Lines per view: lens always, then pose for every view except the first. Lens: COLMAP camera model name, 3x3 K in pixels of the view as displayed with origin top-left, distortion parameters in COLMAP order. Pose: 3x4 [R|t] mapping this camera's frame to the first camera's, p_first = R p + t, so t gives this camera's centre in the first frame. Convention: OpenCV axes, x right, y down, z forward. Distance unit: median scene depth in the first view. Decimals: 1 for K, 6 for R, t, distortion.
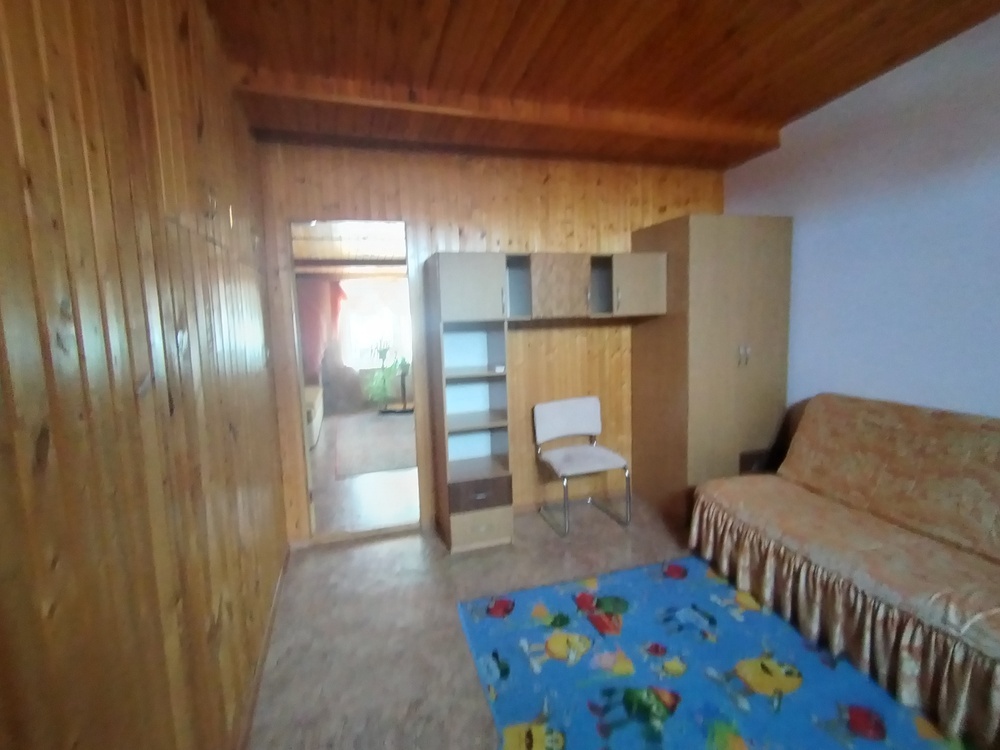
lens RADIAL K [[471.4, 0, 496.9], [0, 471.4, 372.1], [0, 0, 1]] dist [-0.001754, -0.001429]
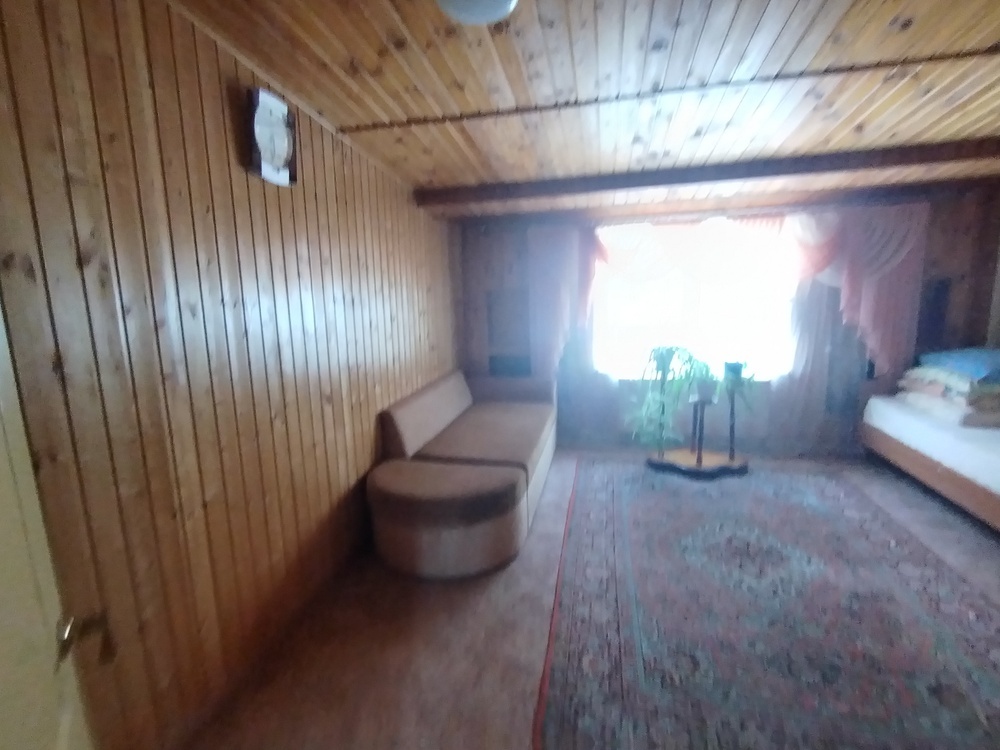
lens RADIAL K [[471.4, 0, 496.9], [0, 471.4, 372.1], [0, 0, 1]] dist [-0.001754, -0.001429]
pose [[0.856673, 0.091095, -0.507753, -0.130681], [-0.061504, 0.995300, 0.074797, -0.052169], [0.512181, -0.032848, 0.858249, 0.440548]]
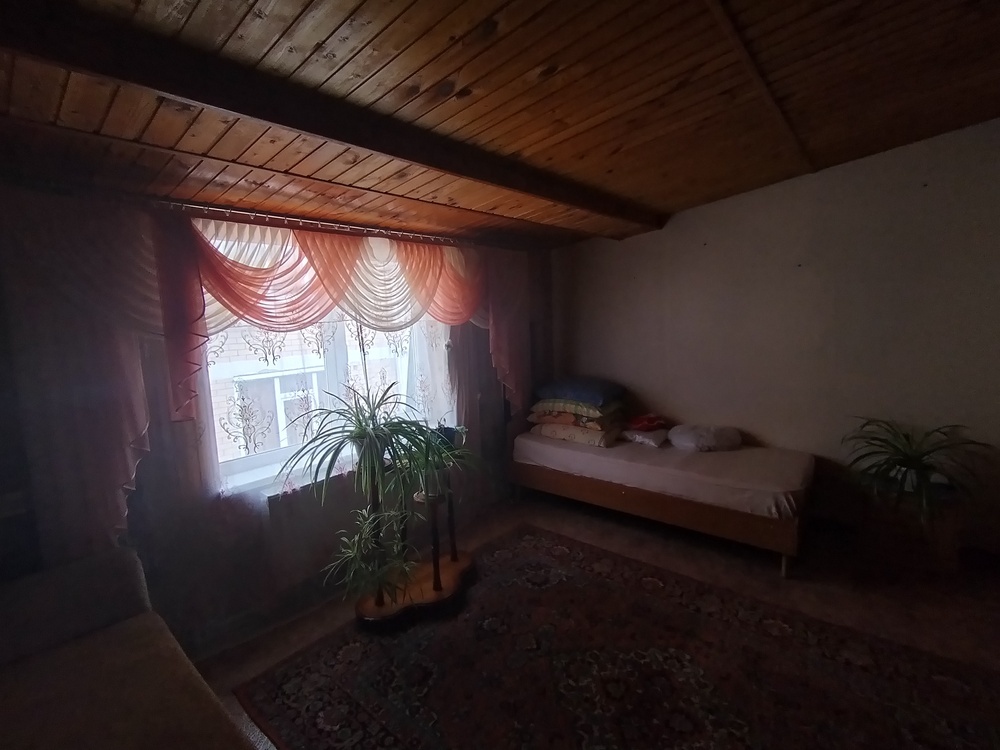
lens RADIAL K [[471.4, 0, 496.9], [0, 471.4, 372.1], [0, 0, 1]] dist [-0.001754, -0.001429]
pose [[0.860989, -0.062071, 0.504822, -0.333394], [0.086457, 0.995942, -0.024999, -0.073717], [-0.501221, 0.065169, 0.862862, 0.675340]]
